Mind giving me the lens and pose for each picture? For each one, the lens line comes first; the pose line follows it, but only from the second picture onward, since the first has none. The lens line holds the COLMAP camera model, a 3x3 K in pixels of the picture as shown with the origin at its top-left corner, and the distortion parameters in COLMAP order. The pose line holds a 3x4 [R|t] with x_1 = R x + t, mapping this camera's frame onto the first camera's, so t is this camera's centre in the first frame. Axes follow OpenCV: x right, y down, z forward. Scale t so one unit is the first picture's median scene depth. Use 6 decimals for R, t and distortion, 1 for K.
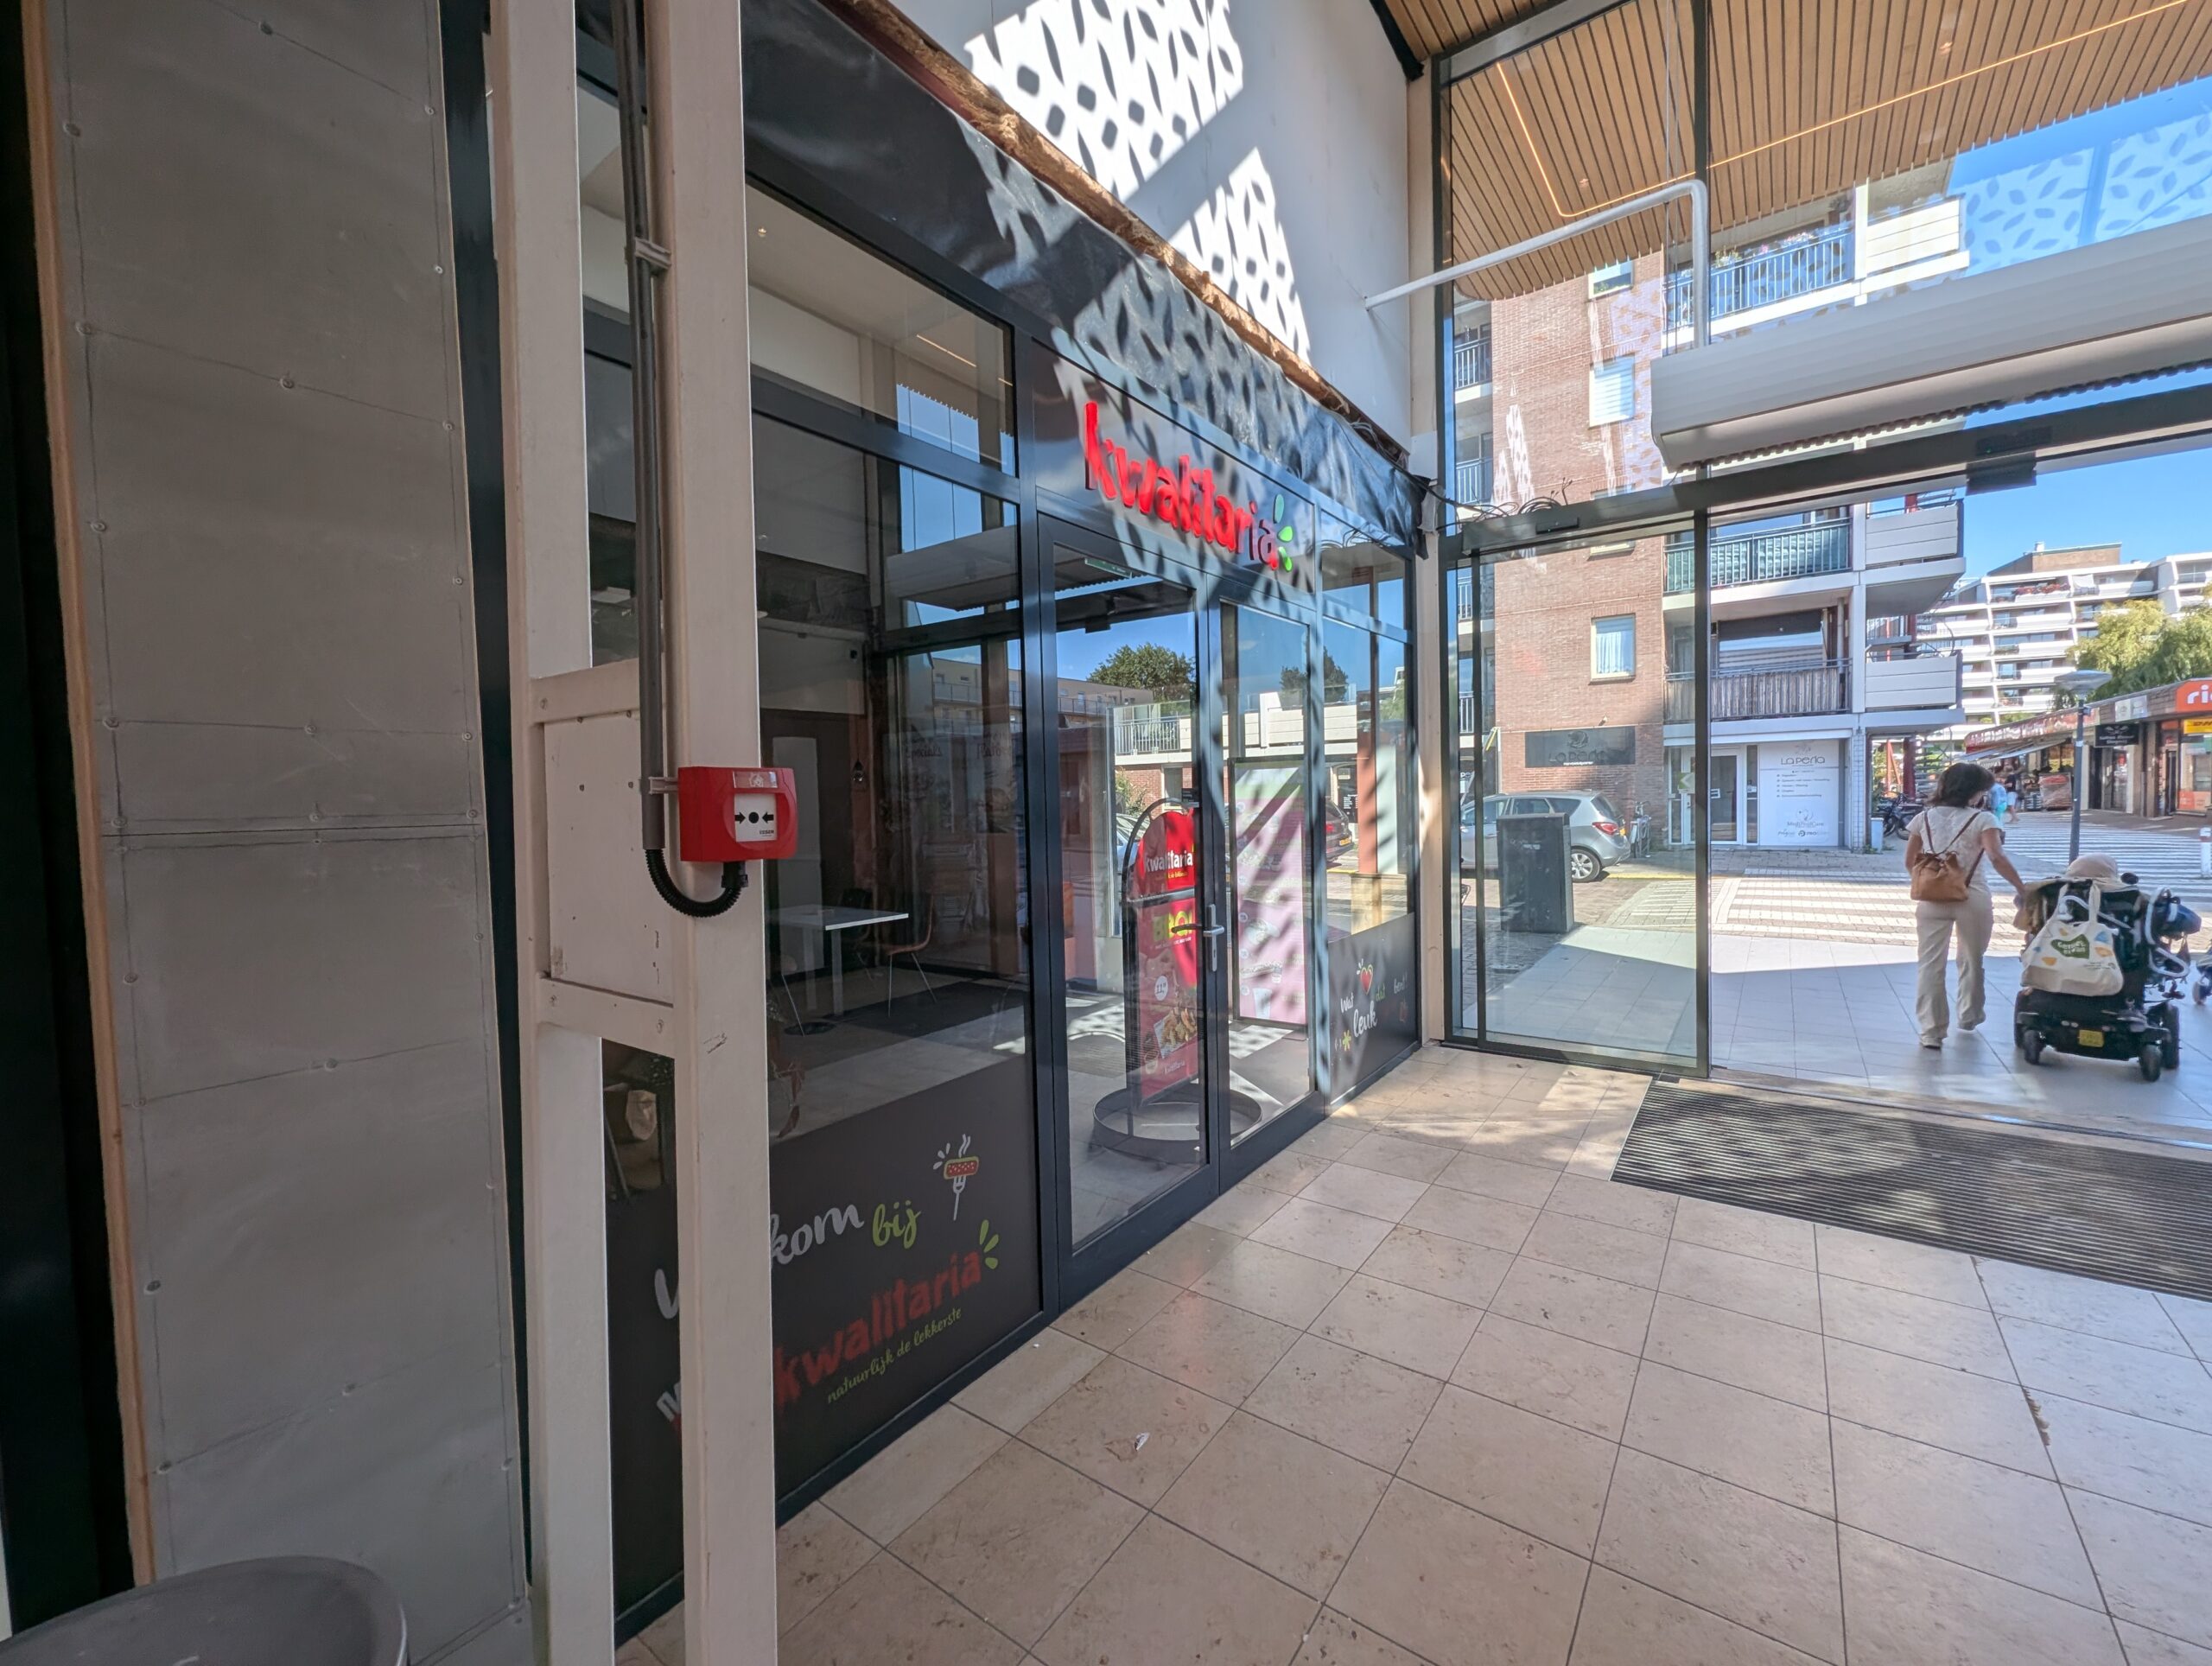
lens RADIAL K [[913.9, 0, 1106.0], [0, 913.9, 833.0], [0, 0, 1]] dist [-0.002904, -0.000870]
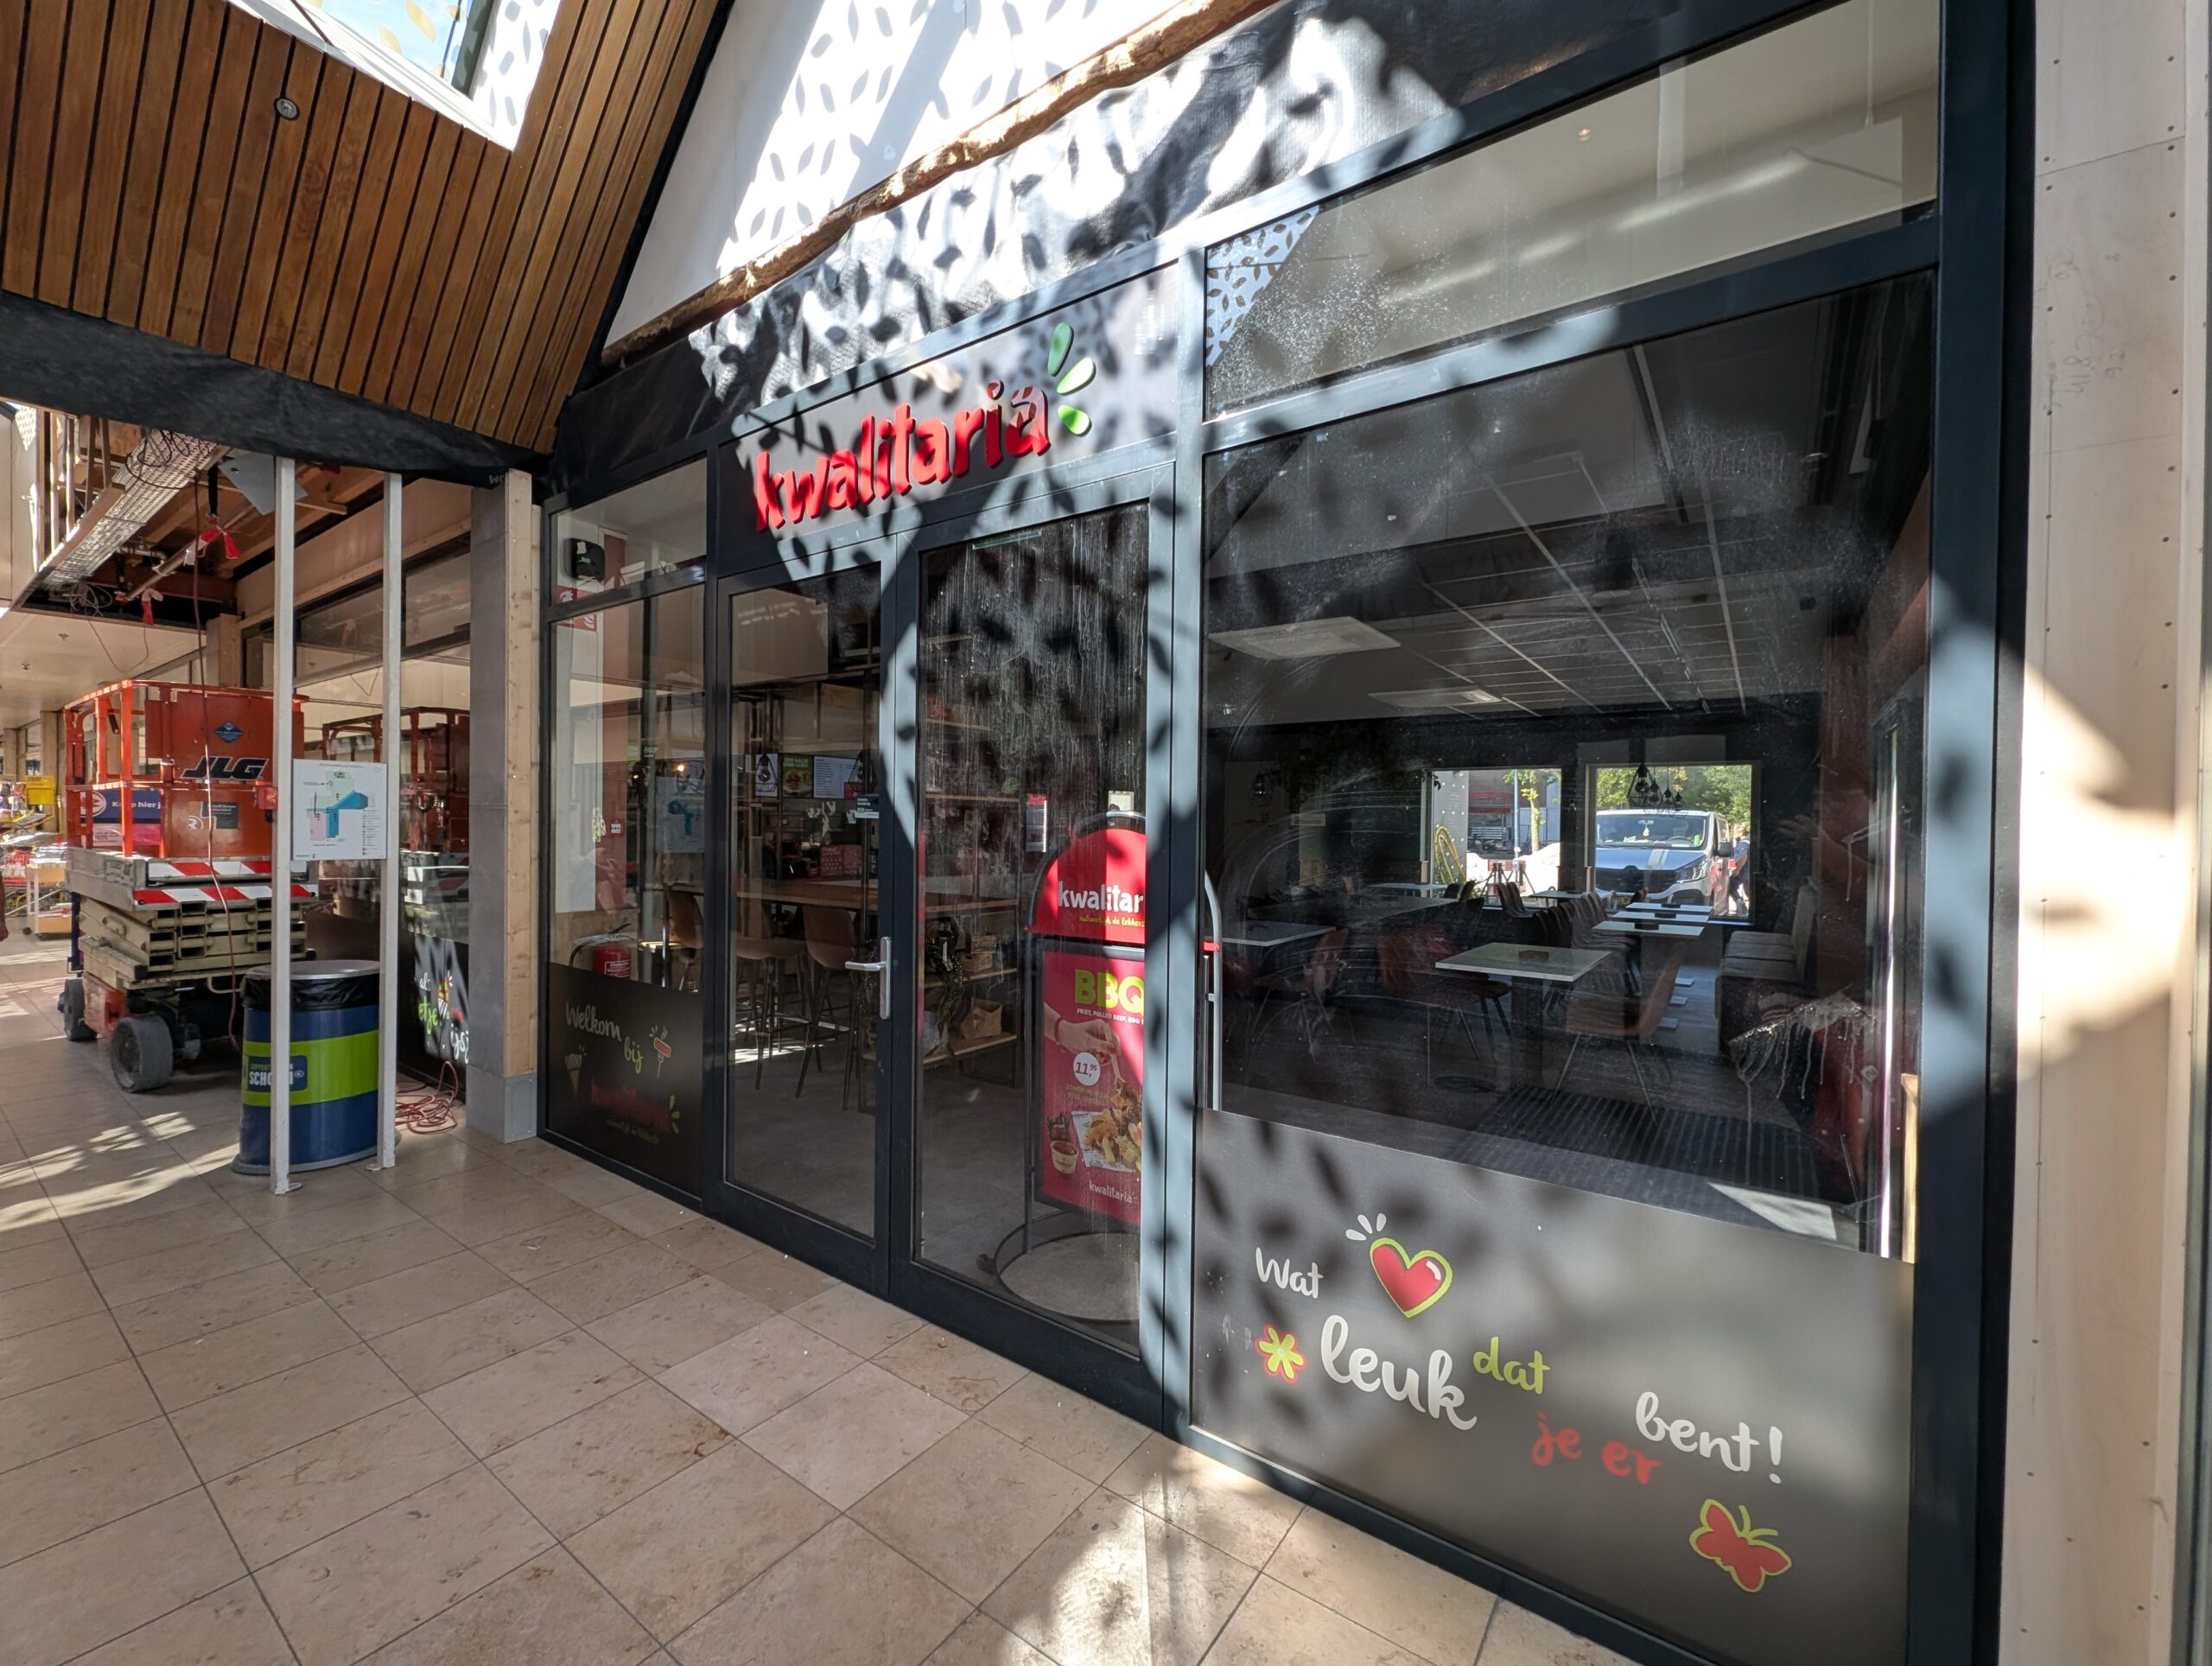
lens RADIAL K [[913.9, 0, 1106.0], [0, 913.9, 833.0], [0, 0, 1]] dist [-0.002904, -0.000870]
pose [[0.009024, 0.037176, -0.999268, 1.031005], [-0.054430, 0.997845, 0.036631, -0.061801], [0.998477, 0.054059, 0.011028, 1.307044]]
